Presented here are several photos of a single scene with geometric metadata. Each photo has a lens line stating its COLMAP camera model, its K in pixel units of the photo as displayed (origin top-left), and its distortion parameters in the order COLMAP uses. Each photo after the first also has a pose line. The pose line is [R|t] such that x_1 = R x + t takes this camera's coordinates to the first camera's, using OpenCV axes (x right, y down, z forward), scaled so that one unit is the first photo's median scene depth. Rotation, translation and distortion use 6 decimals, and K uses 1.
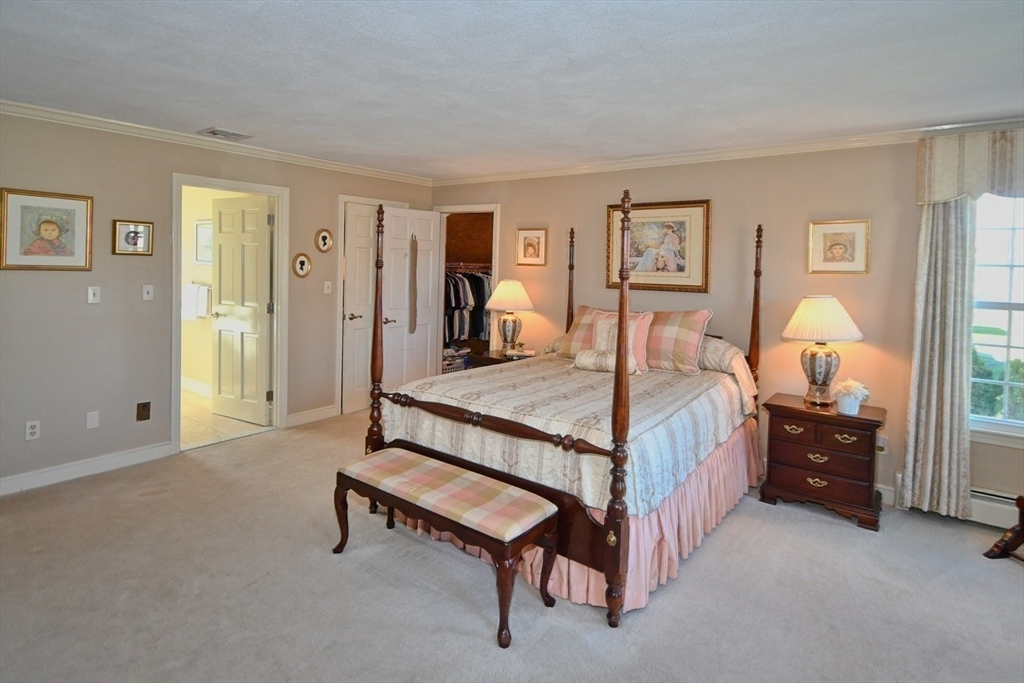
lens RADIAL K [[560.8, 0, 510.8], [0, 560.8, 314.8], [0, 0, 1]] dist [0.001380, 0.000130]
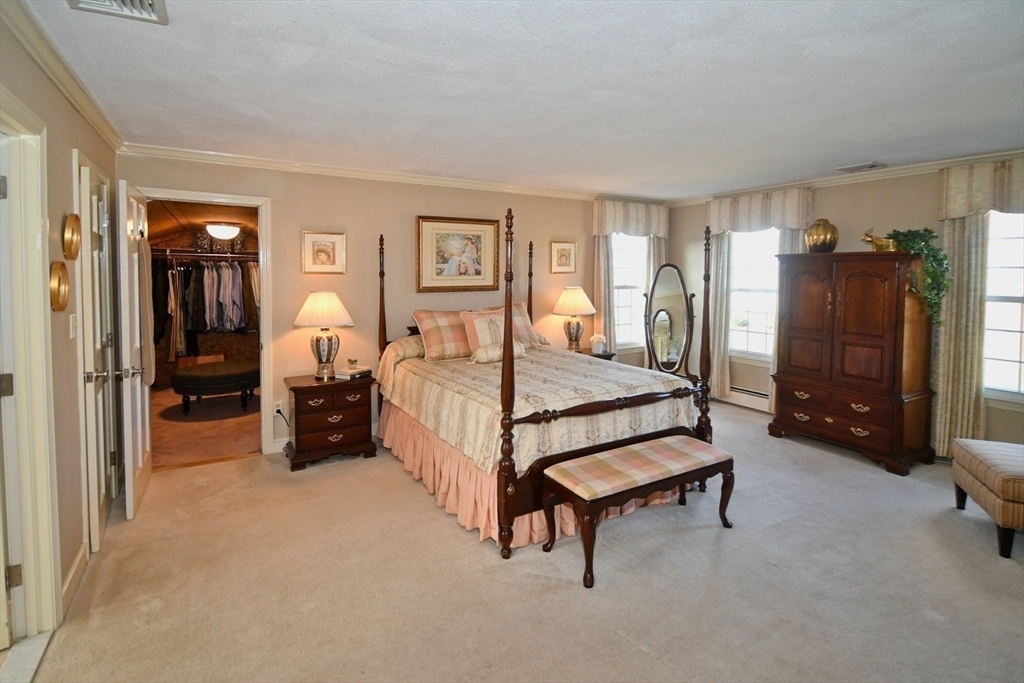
lens RADIAL K [[478.5, 0, 512.0], [0, 478.5, 341.5], [0, 0, 1]] dist [-0.031398, 0.000033]
pose [[0.361849, -0.158352, 0.918689, -0.688168], [0.091550, 0.986740, 0.134023, -0.067173], [-0.927730, 0.035610, 0.371549, 0.536038]]
